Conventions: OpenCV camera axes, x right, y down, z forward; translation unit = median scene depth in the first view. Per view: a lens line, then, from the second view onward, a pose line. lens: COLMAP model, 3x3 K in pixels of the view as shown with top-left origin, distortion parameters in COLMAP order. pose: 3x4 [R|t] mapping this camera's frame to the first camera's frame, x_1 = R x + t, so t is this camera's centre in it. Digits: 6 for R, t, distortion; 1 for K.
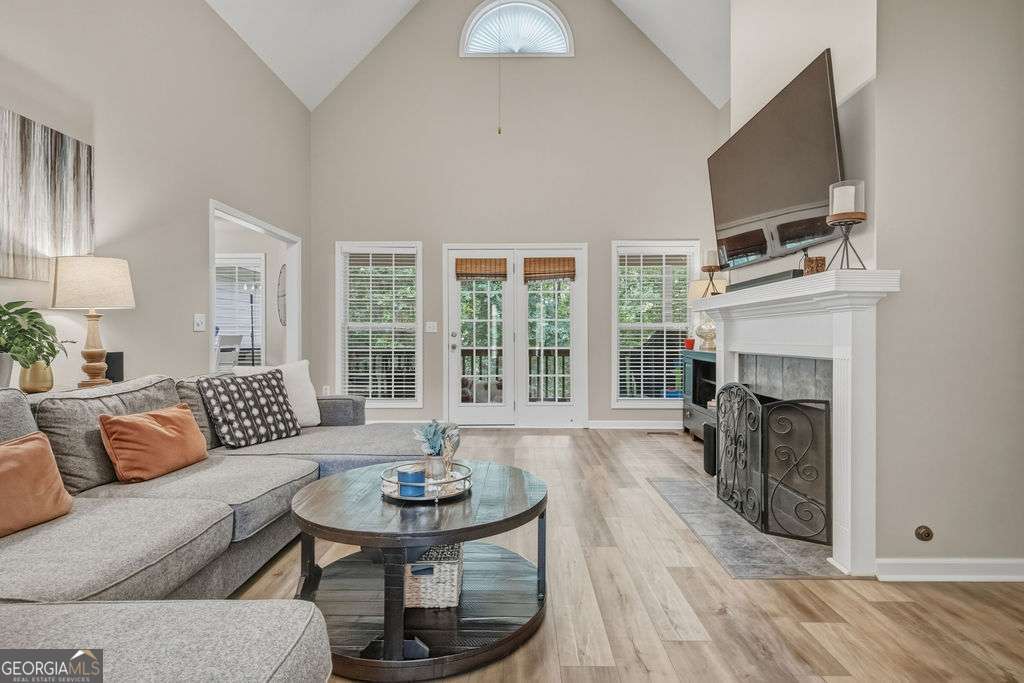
lens RADIAL K [[513.7, 0, 518.1], [0, 513.7, 337.5], [0, 0, 1]] dist [0.010532, -0.006092]
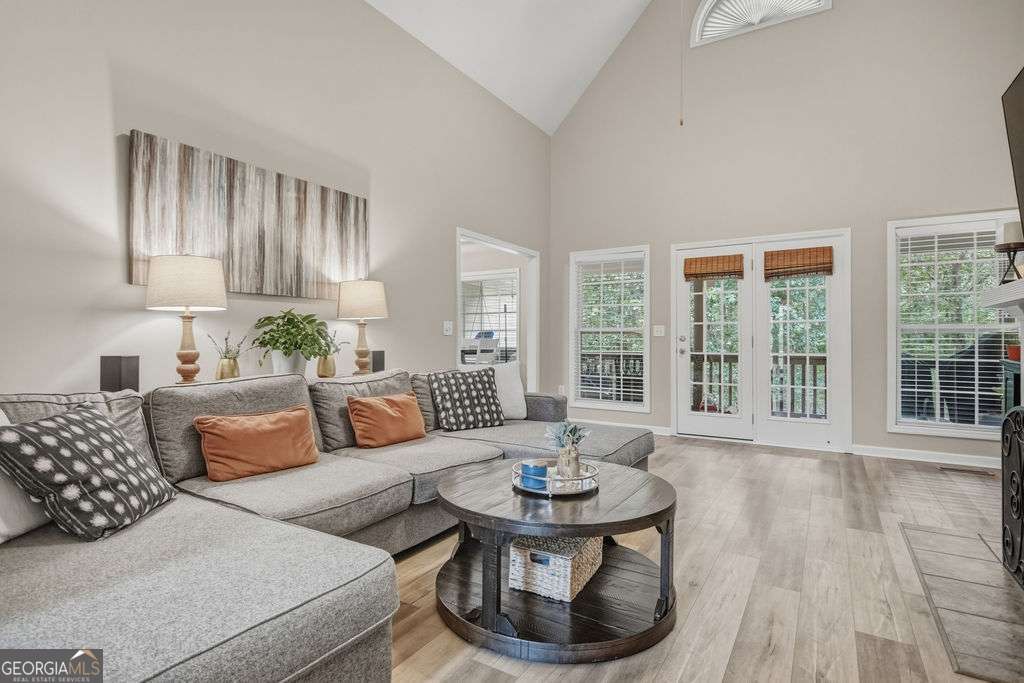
lens RADIAL K [[513.7, 0, 520.3], [0, 513.7, 338.9], [0, 0, 1]] dist [0.010532, -0.006092]
pose [[0.859789, 0.002370, -0.510644, 0.205861], [-0.005623, 0.999973, -0.004827, 0.002138], [0.510619, 0.007021, 0.859778, 0.042216]]
